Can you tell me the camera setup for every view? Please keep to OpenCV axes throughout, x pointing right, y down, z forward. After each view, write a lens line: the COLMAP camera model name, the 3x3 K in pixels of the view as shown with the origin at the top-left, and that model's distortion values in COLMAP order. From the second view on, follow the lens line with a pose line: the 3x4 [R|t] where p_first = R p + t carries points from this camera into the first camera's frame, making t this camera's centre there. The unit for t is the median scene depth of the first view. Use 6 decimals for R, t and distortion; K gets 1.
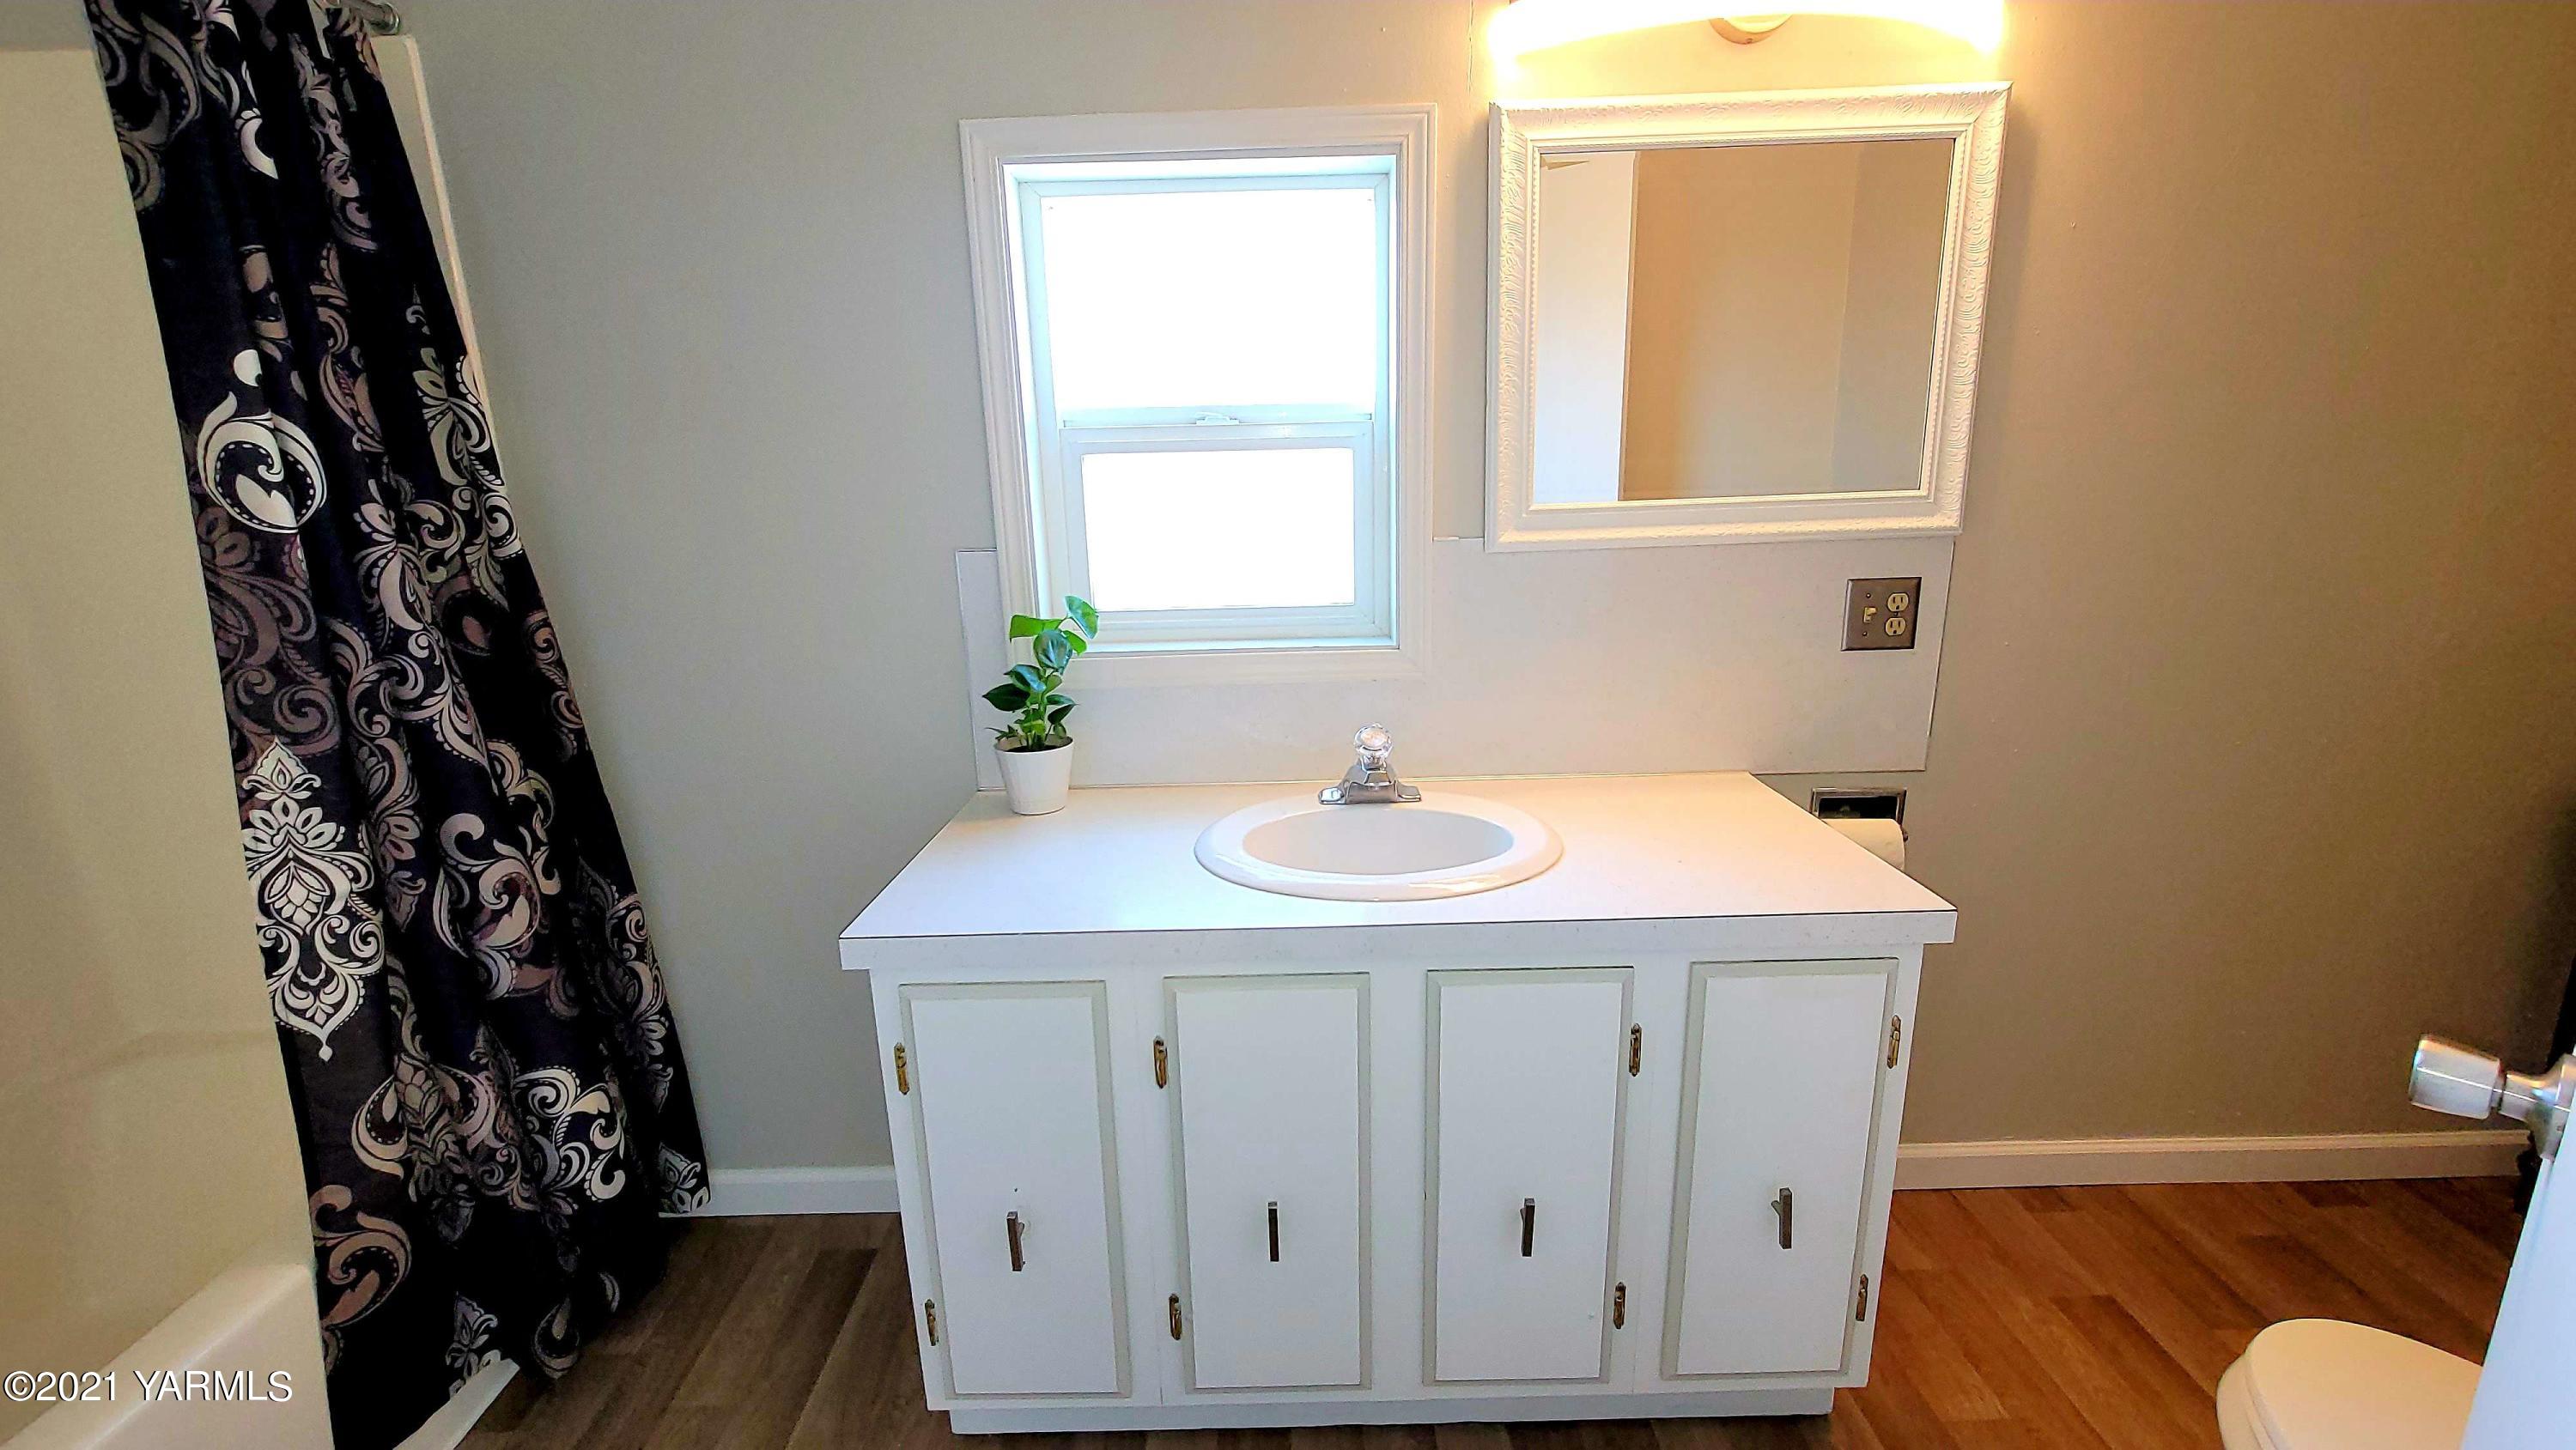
lens RADIAL K [[1056.2, 0, 1276.9], [0, 1056.2, 741.5], [0, 0, 1]] dist [-0.008175, 0.002737]
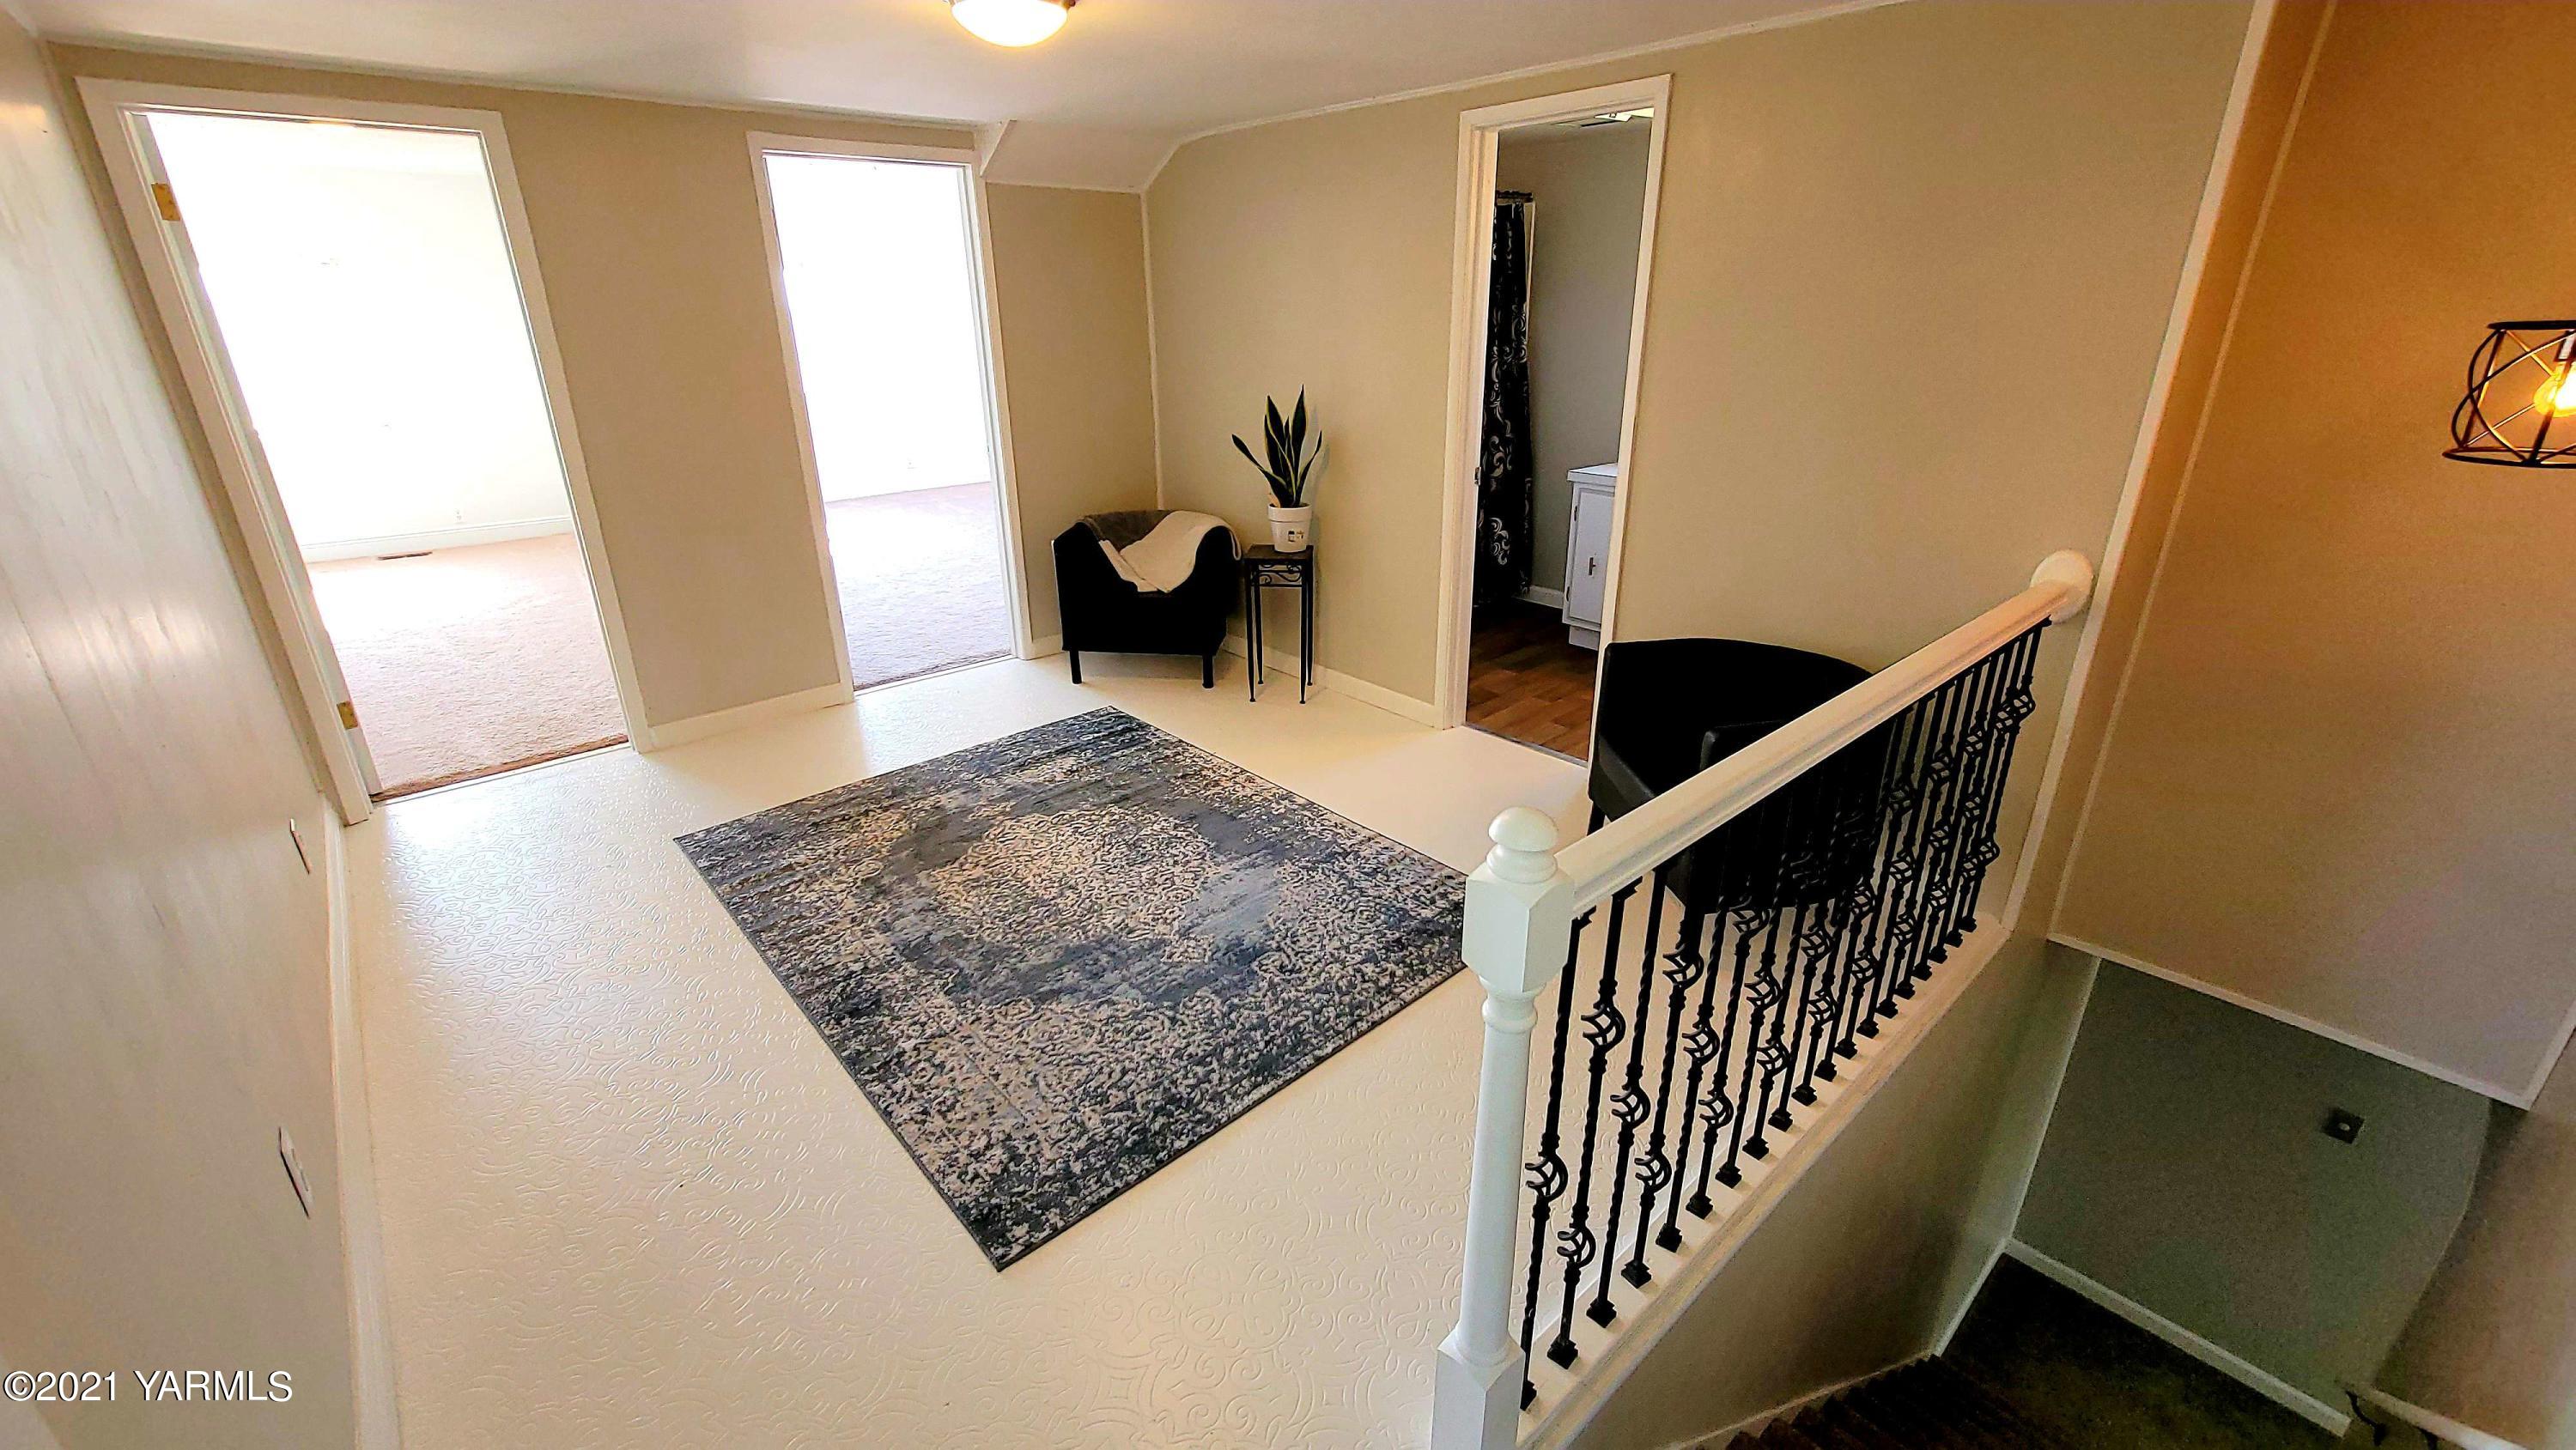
lens RADIAL K [[1056.2, 0, 1283.5], [0, 1056.2, 727.1], [0, 0, 1]] dist [-0.008175, 0.002737]
pose [[0.661149, 0.298065, -0.688505, 1.486477], [-0.182116, 0.954007, 0.238125, 0.282011], [0.727815, -0.032048, 0.685024, -1.972332]]
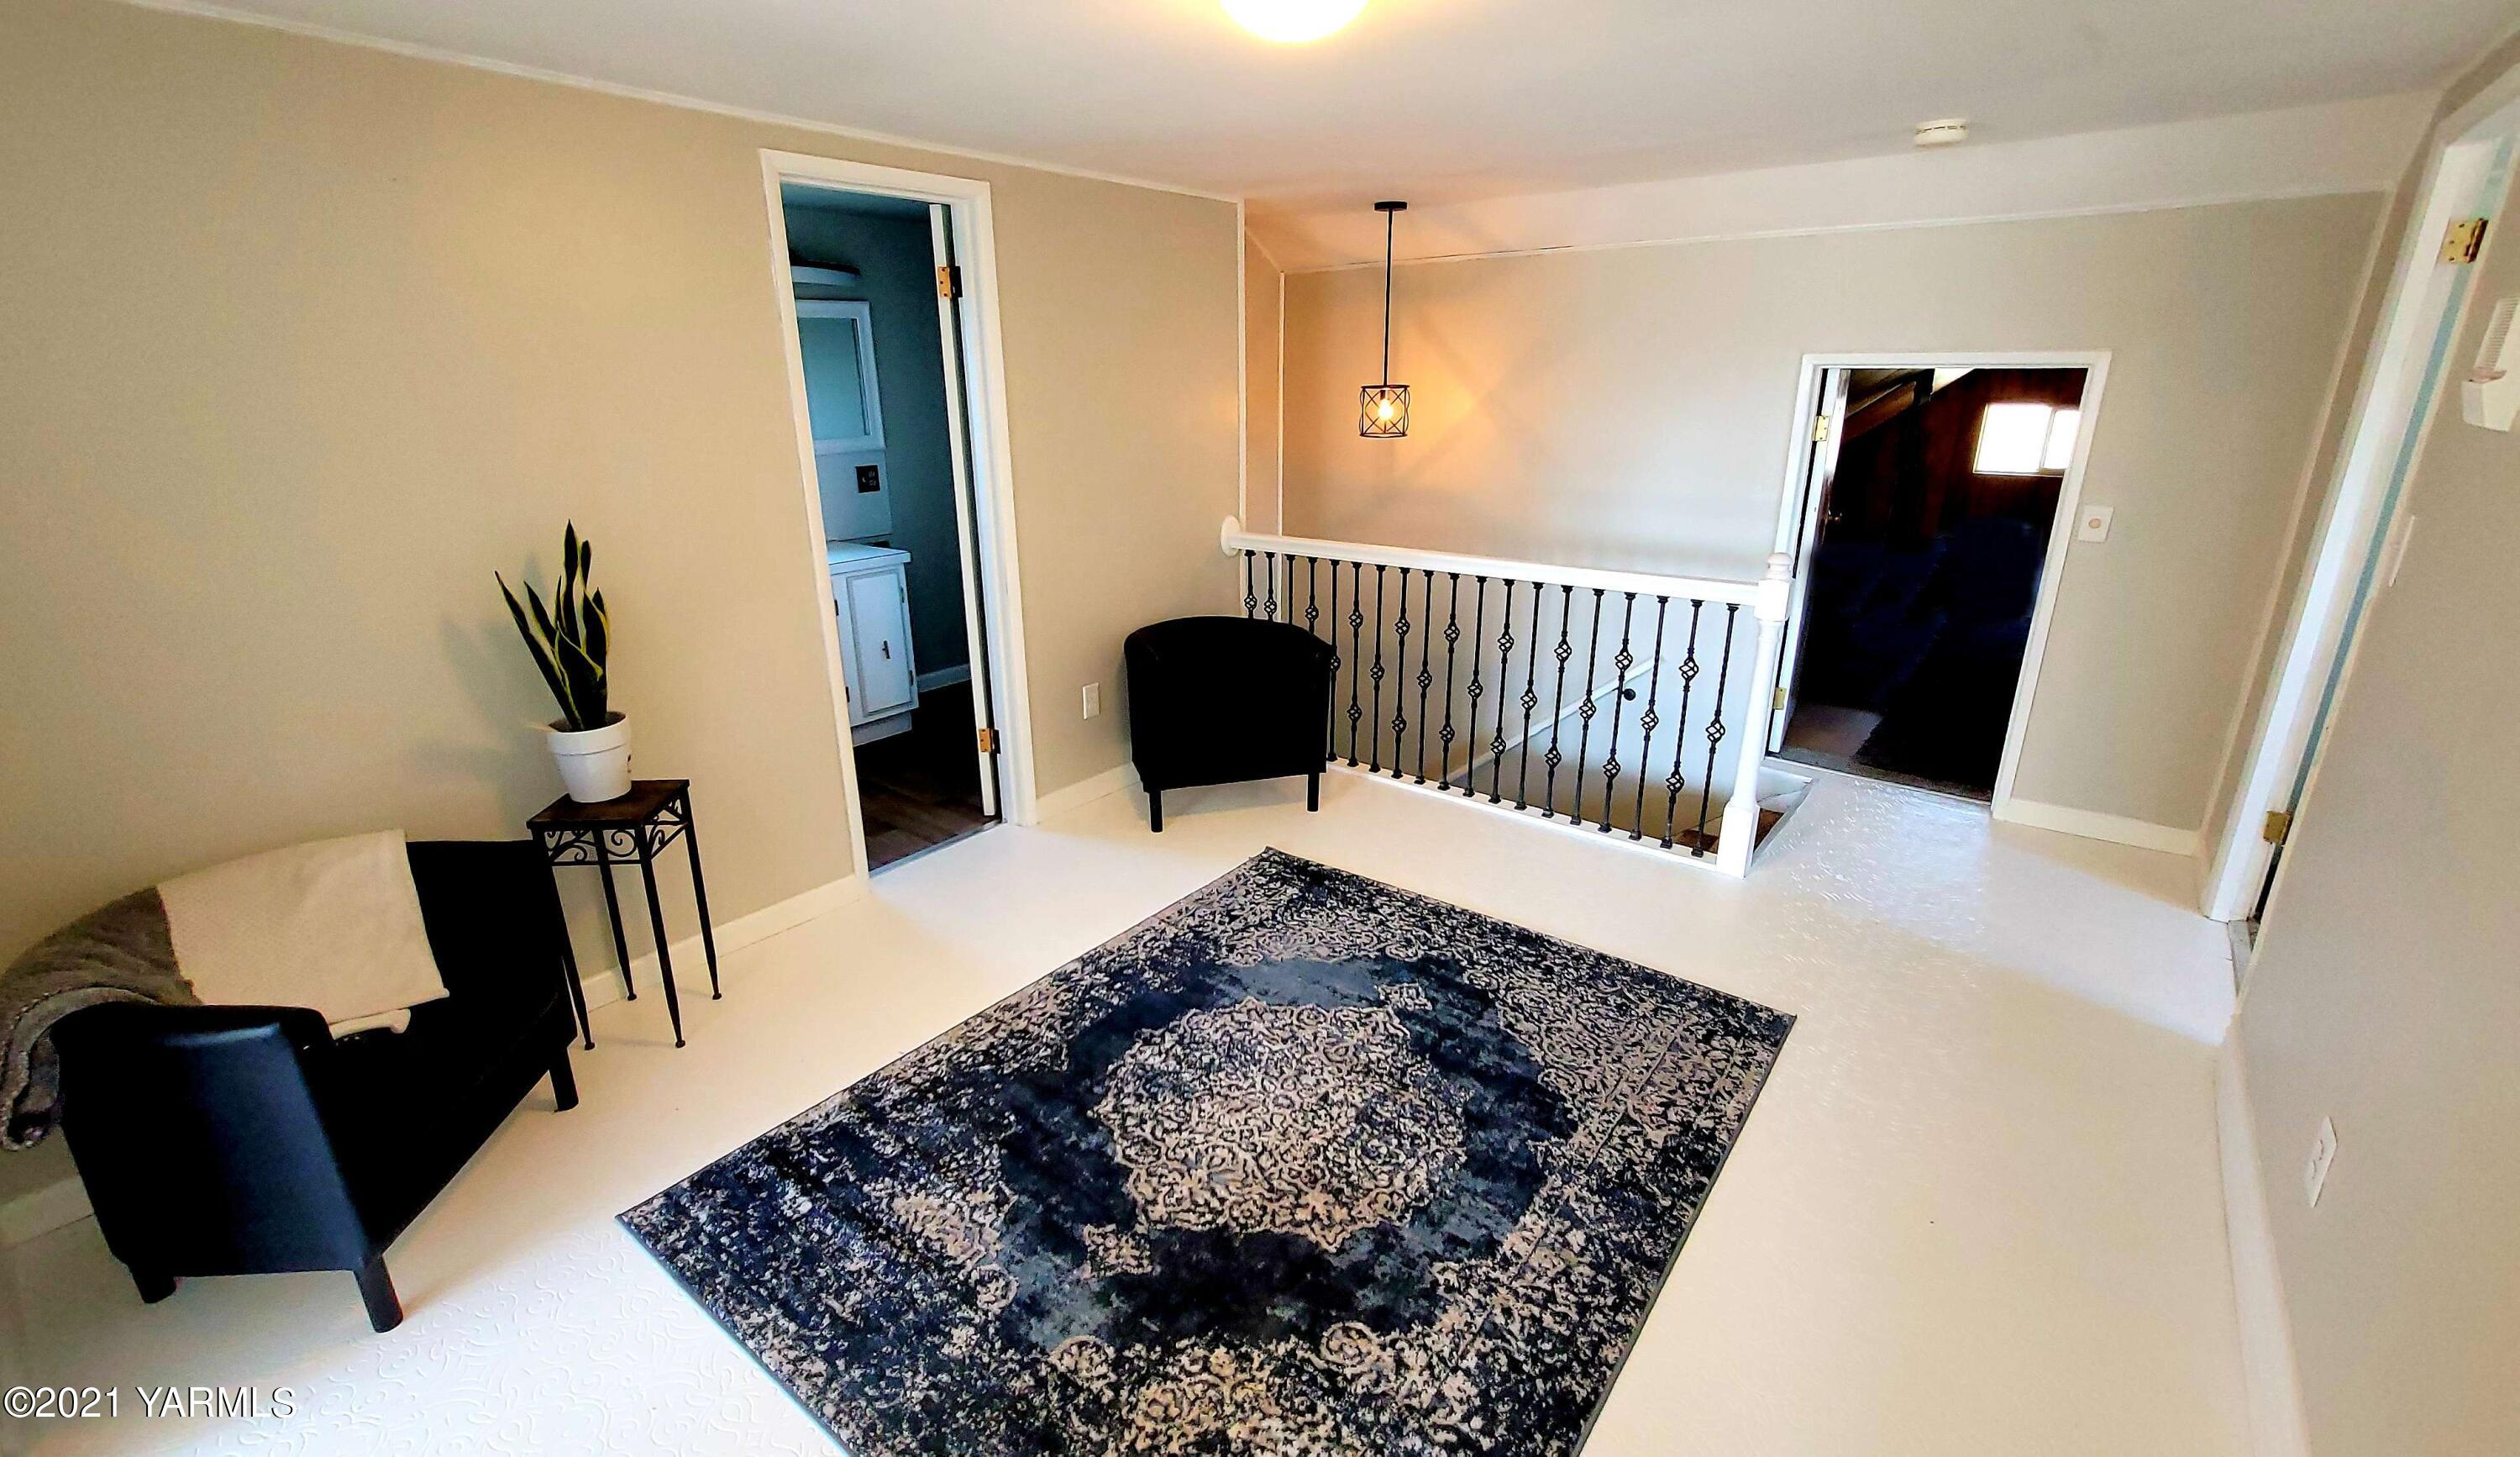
lens RADIAL K [[1040.9, 0, 1241.3], [0, 1040.9, 726.8], [0, 0, 1]] dist [-0.002323, -0.000131]
pose [[0.627689, -0.229664, 0.743815, -1.216805], [0.171010, 0.972831, 0.156064, 0.310735], [-0.759449, 0.029241, 0.649910, -1.844953]]
